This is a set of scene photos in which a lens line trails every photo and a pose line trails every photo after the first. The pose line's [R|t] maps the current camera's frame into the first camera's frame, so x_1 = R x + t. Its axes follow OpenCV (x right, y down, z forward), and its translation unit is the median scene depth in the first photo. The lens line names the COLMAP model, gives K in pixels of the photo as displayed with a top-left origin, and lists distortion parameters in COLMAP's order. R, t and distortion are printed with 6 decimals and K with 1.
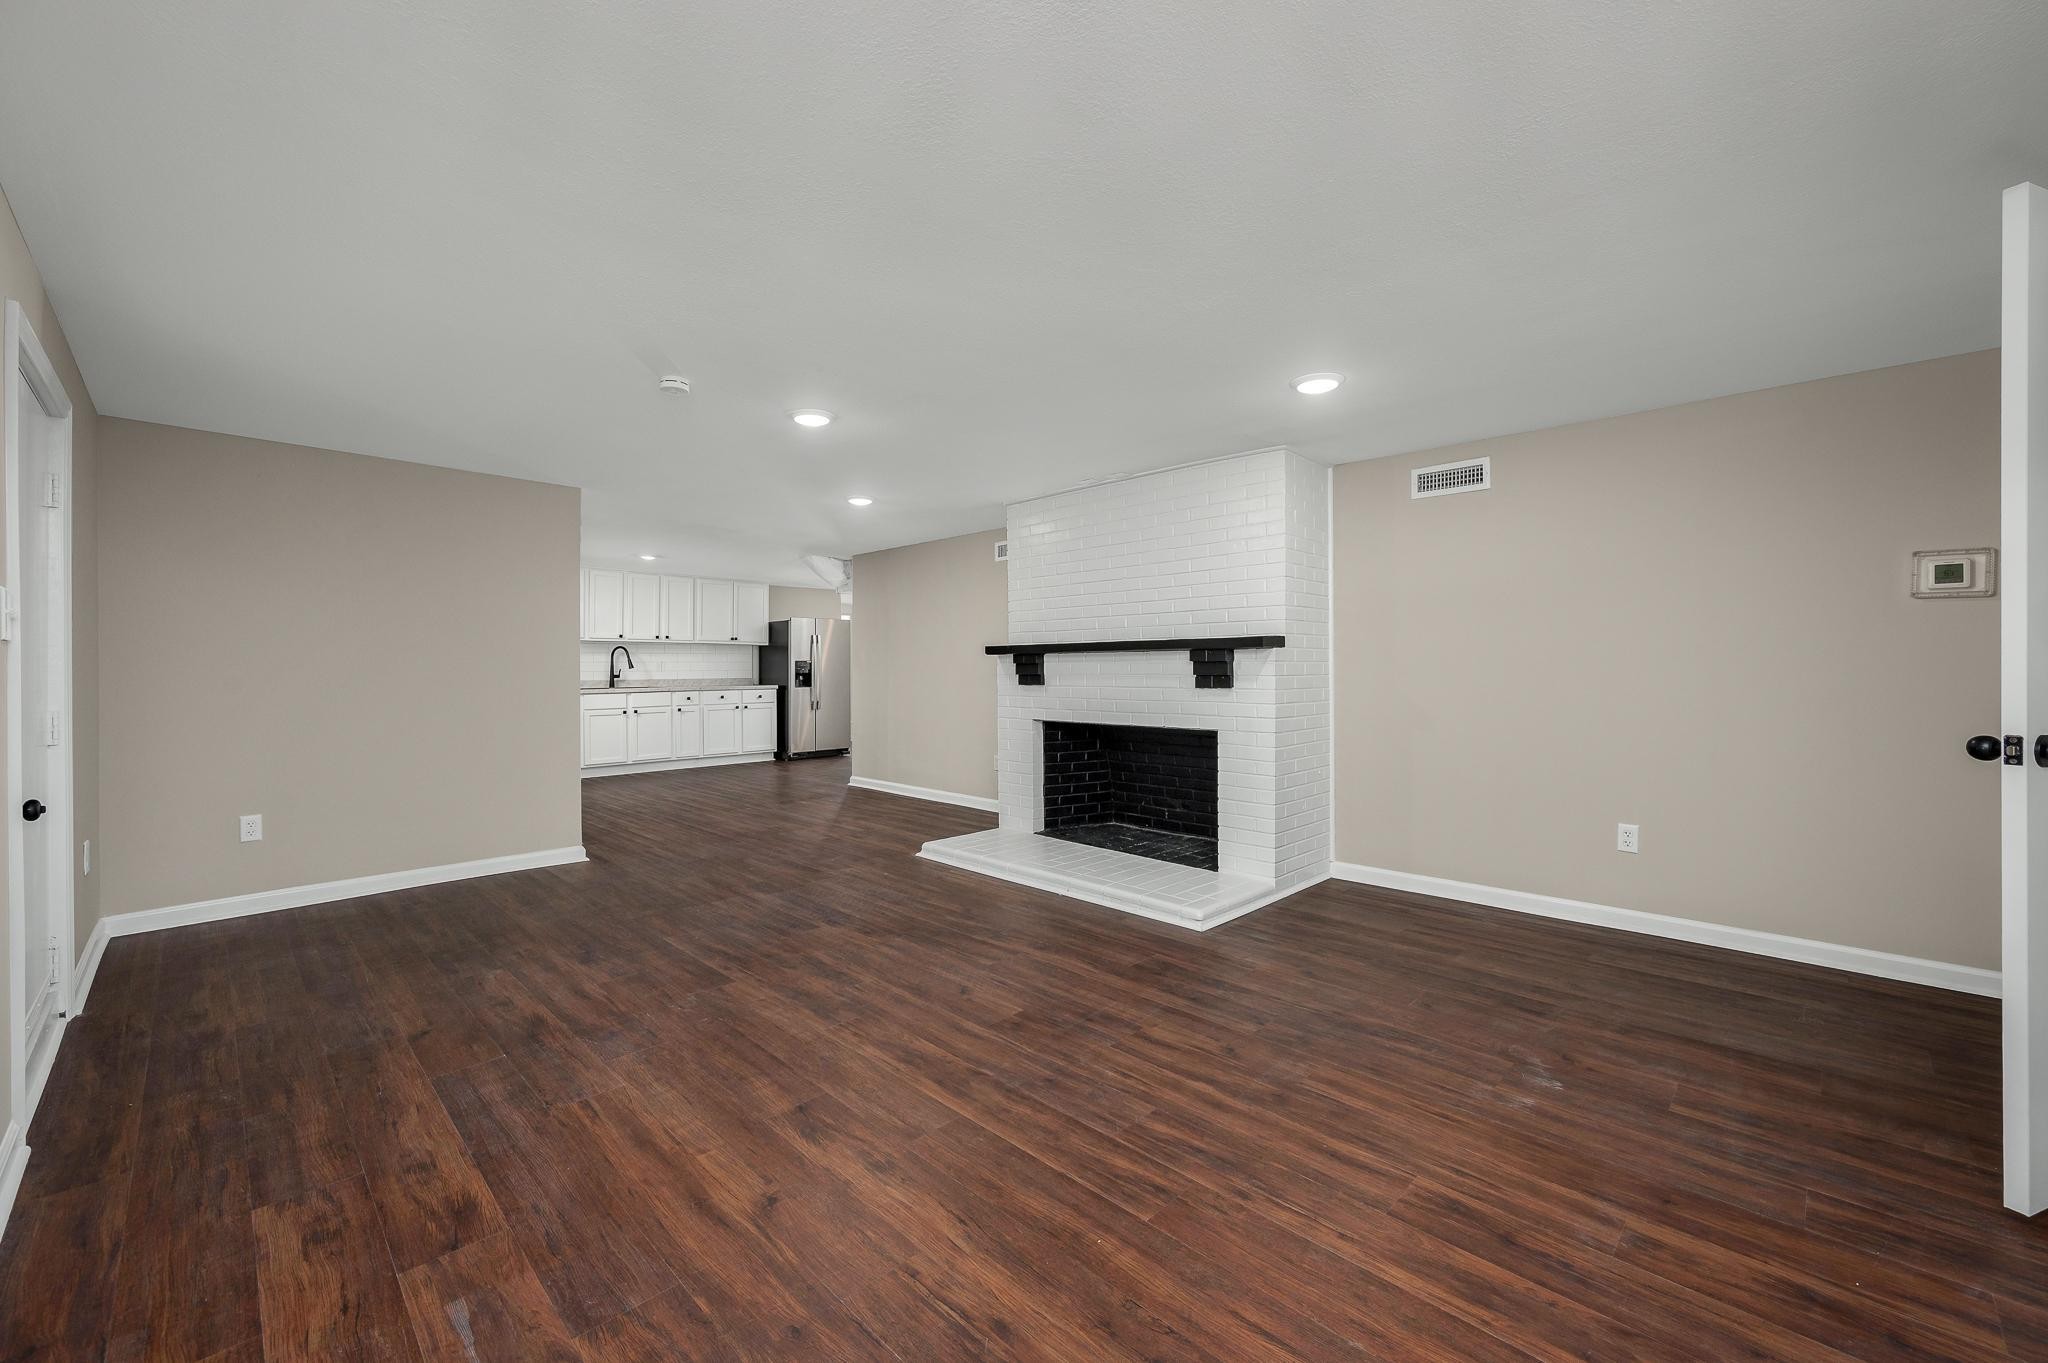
lens RADIAL K [[818.0, 0, 1021.8], [0, 818.0, 675.9], [0, 0, 1]] dist [-0.002390, 0.000005]
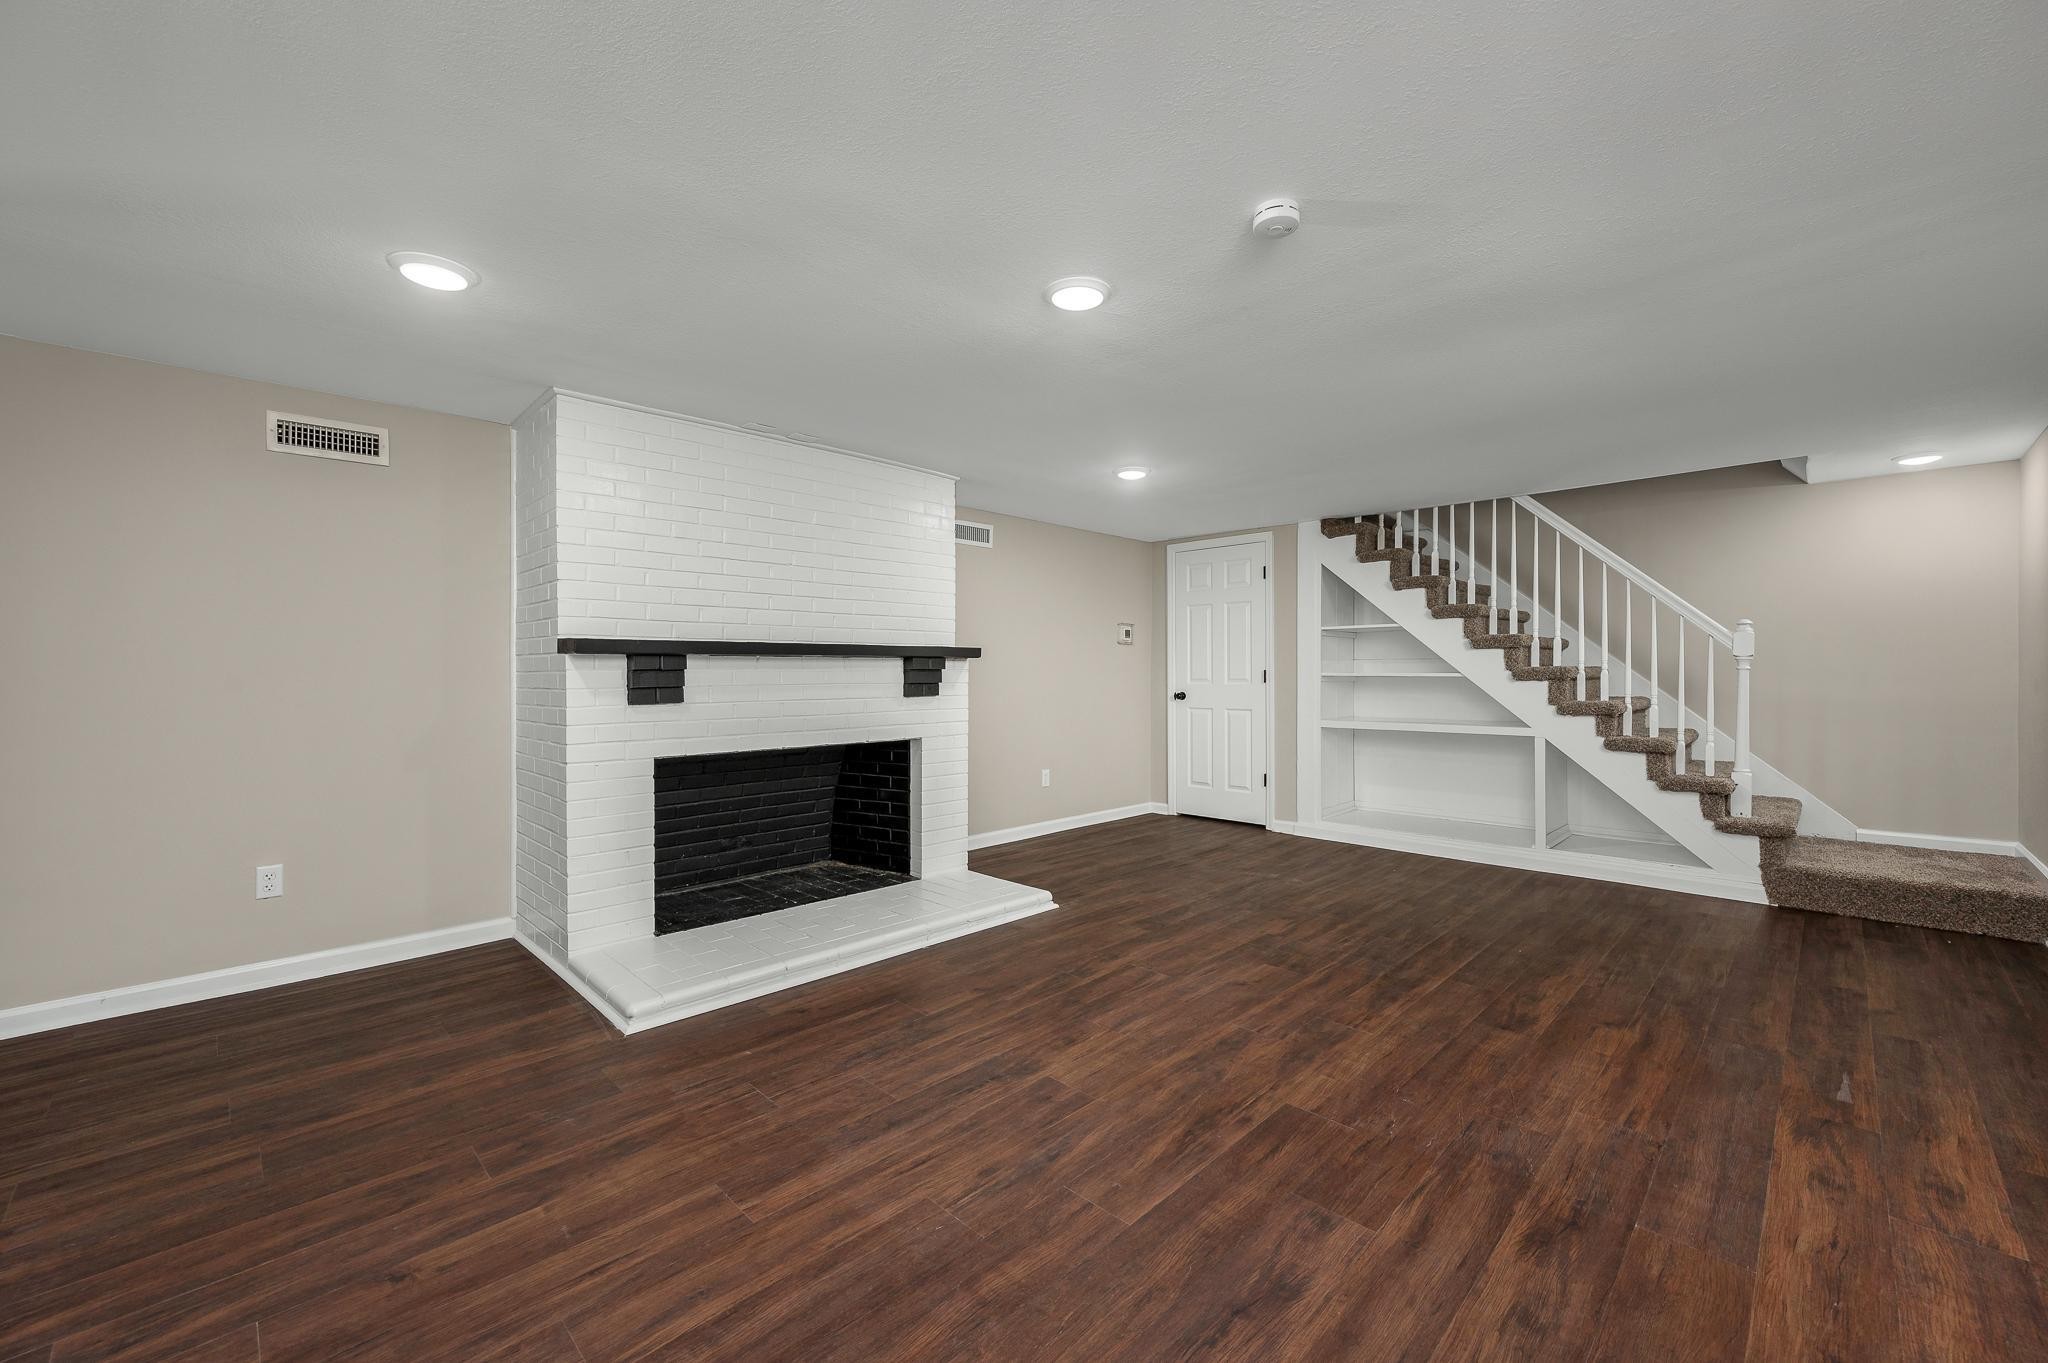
lens RADIAL K [[818.0, 0, 1021.8], [0, 818.0, 675.9], [0, 0, 1]] dist [-0.002390, 0.000005]
pose [[0.000754, 0.000872, 0.999999, -1.263440], [0.014084, 0.999900, -0.000882, -0.012454], [-0.999901, 0.014084, 0.000741, 1.440008]]
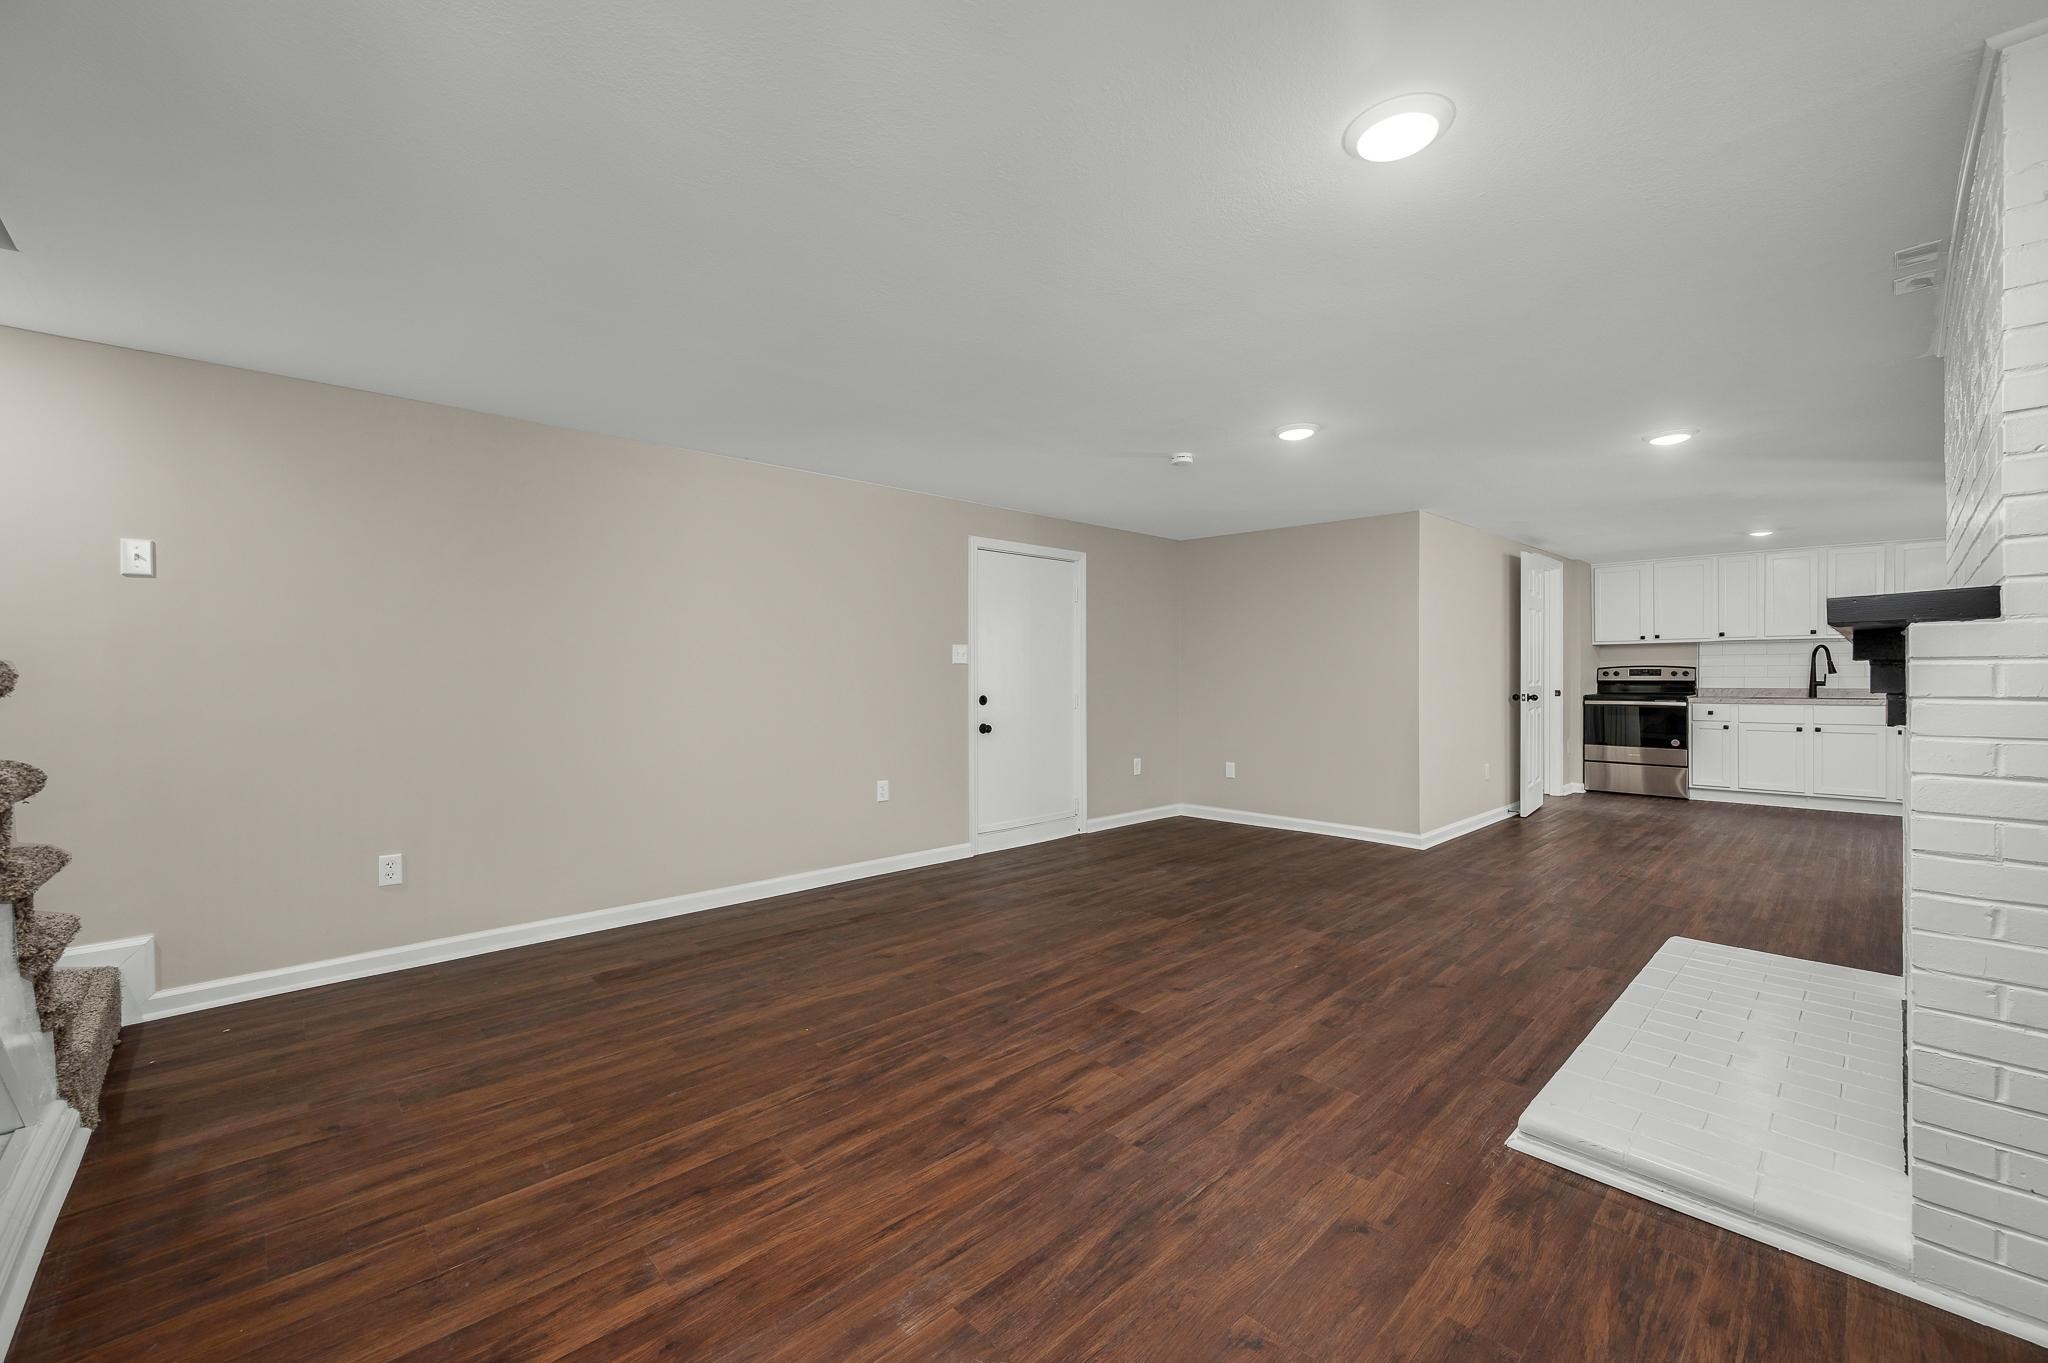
lens RADIAL K [[816.3, 0, 1022.5], [0, 816.3, 675.9], [0, 0, 1]] dist [-0.002162, -0.000151]
pose [[-0.024832, 0.006175, -0.999673, 1.084204], [-0.010199, 0.999927, 0.006430, -0.014783], [0.999640, 0.010355, -0.024768, 0.934218]]
